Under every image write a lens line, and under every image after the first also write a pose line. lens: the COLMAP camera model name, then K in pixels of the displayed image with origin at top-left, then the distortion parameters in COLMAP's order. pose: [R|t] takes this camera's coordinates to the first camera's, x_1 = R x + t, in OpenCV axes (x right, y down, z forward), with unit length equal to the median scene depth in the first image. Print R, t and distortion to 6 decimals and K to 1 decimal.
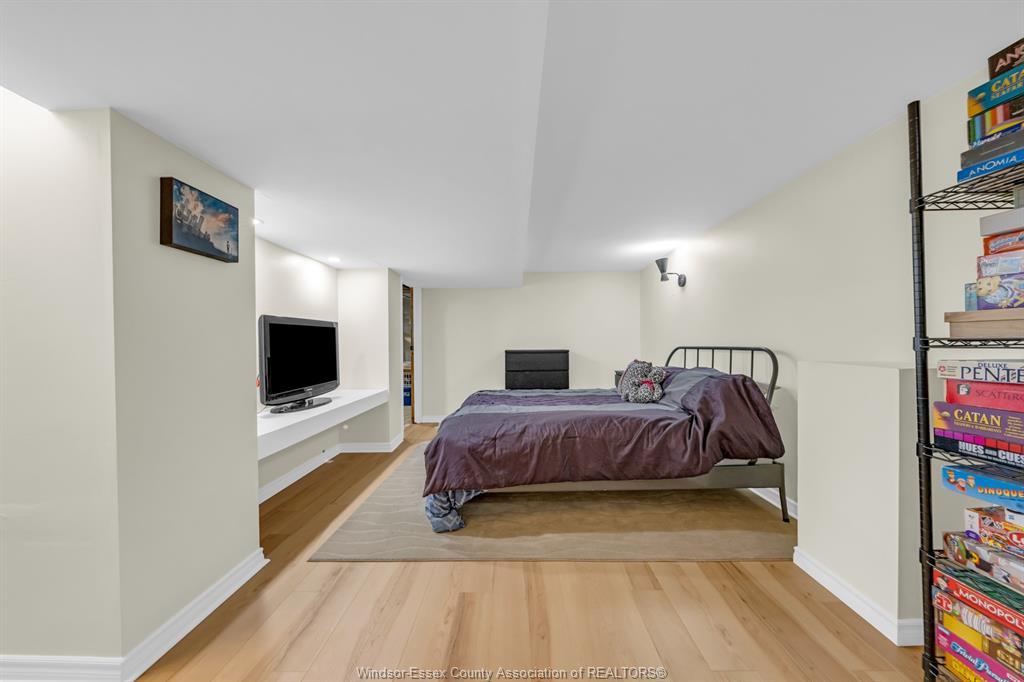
lens RADIAL K [[348.6, 0, 510.7], [0, 348.6, 341.7], [0, 0, 1]] dist [-0.005072, 0.000218]
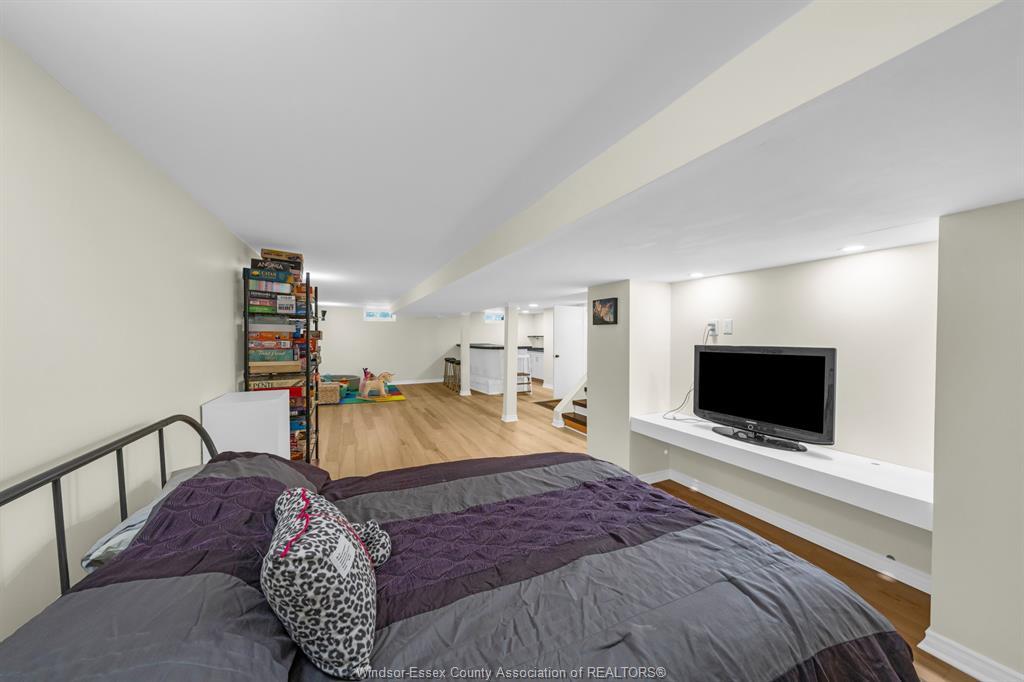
lens RADIAL K [[348.6, 0, 510.7], [0, 348.6, 341.7], [0, 0, 1]] dist [-0.005072, 0.000218]
pose [[-0.895186, 0.011764, -0.445538, 0.718889], [0.002507, 0.999769, 0.021361, -0.173945], [0.445686, 0.018005, -0.895008, 2.687560]]
